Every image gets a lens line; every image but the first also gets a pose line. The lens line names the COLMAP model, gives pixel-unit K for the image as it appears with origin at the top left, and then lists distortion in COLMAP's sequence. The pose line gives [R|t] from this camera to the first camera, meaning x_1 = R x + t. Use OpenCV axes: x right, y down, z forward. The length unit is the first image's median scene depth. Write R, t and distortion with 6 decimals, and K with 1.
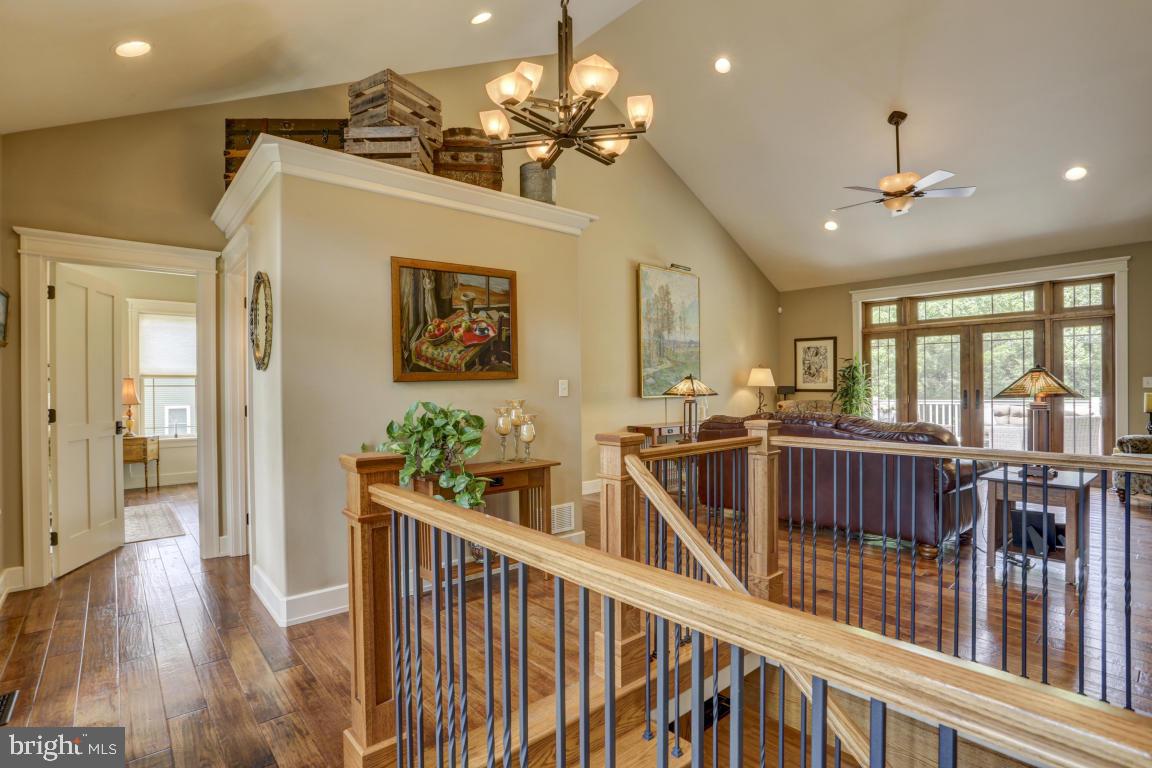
lens RADIAL K [[560.1, 0, 578.3], [0, 560.1, 388.6], [0, 0, 1]] dist [-0.070177, 0.025262]
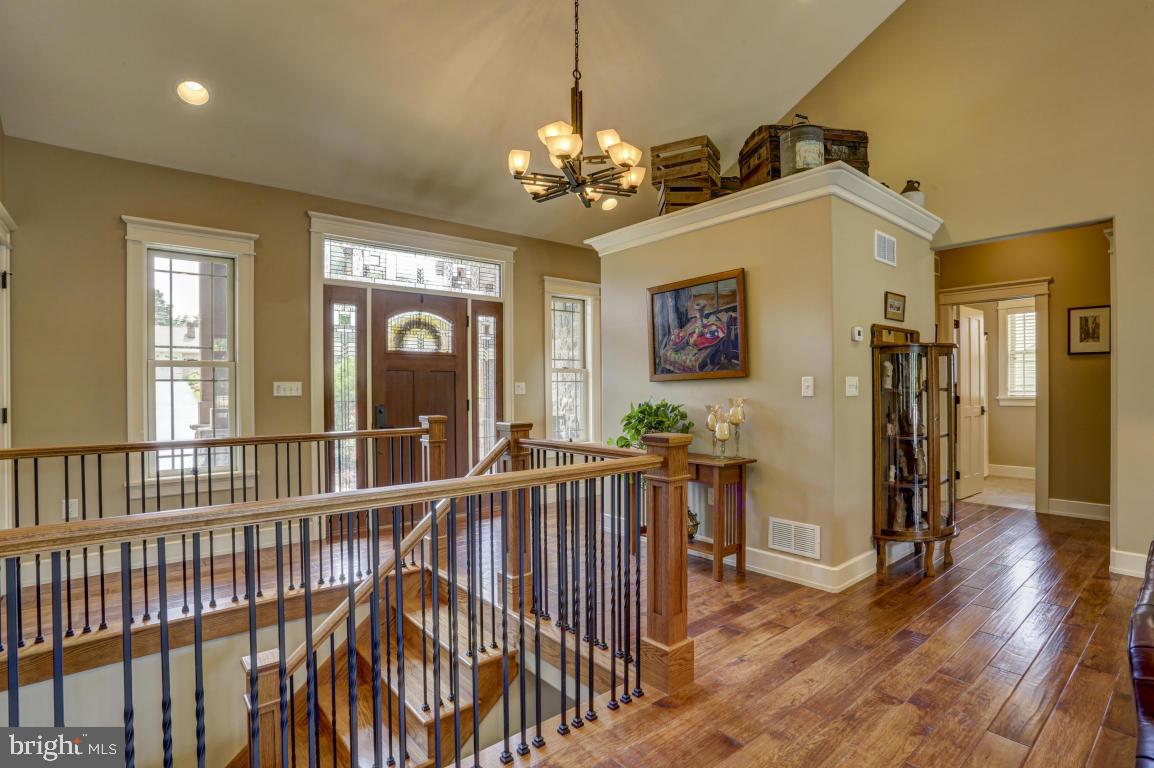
lens RADIAL K [[561.1, 0, 579.7], [0, 561.1, 385.9], [0, 0, 1]] dist [-0.070177, 0.025262]
pose [[0.003798, 0.008701, -0.999955, 0.930810], [0.007238, 0.999936, 0.008728, -0.013220], [0.999967, -0.007271, 0.003735, 0.754634]]
